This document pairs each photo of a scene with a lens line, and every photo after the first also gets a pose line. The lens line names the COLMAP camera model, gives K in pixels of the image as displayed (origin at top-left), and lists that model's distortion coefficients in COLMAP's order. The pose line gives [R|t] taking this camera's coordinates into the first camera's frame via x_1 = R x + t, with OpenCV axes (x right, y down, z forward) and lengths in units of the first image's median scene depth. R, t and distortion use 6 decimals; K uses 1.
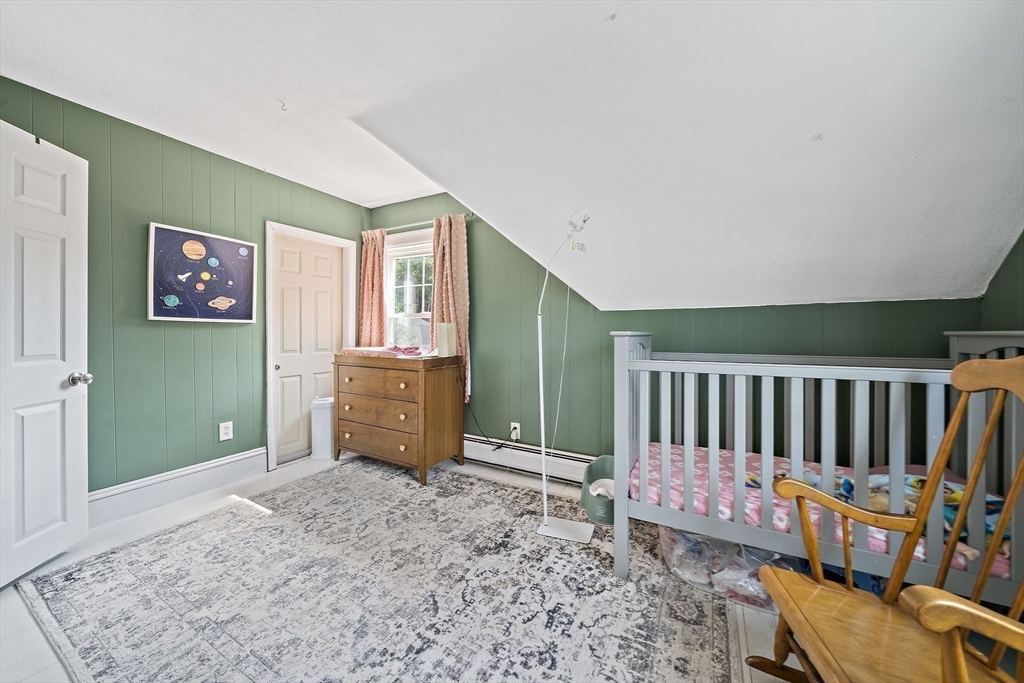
lens RADIAL K [[360.1, 0, 511.3], [0, 360.1, 336.6], [0, 0, 1]] dist [-0.002064, -0.000090]
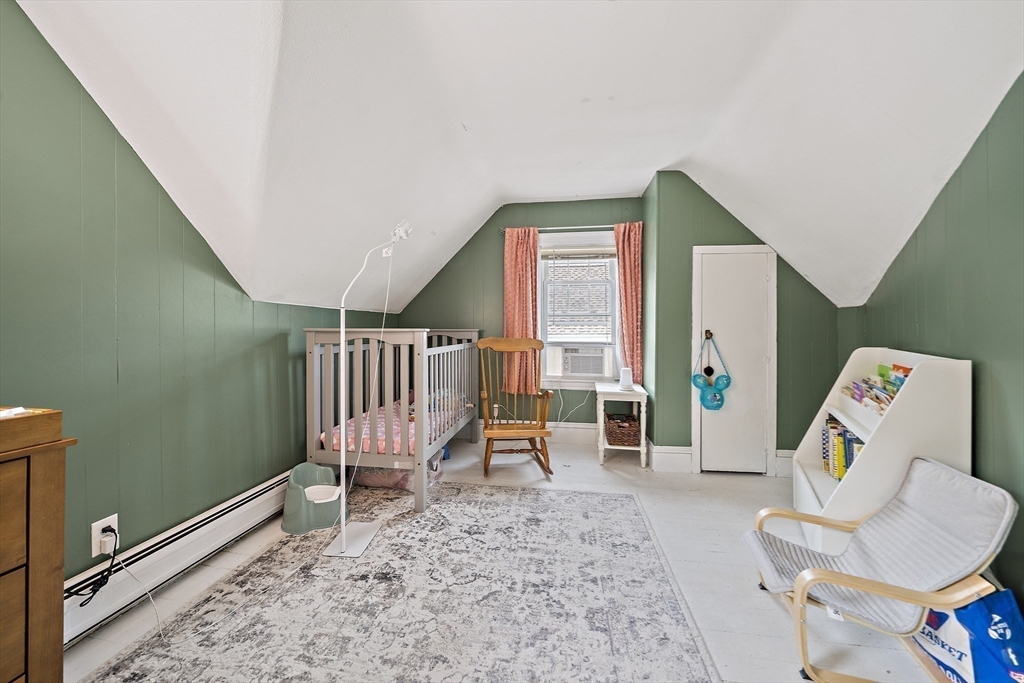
lens RADIAL K [[360.1, 0, 512.1], [0, 360.1, 333.7], [0, 0, 1]] dist [-0.002064, -0.000090]
pose [[-0.354469, -0.007247, 0.935040, -1.060469], [0.004717, 0.999943, 0.009538, -0.003637], [-0.935056, 0.007791, -0.354415, 1.159825]]
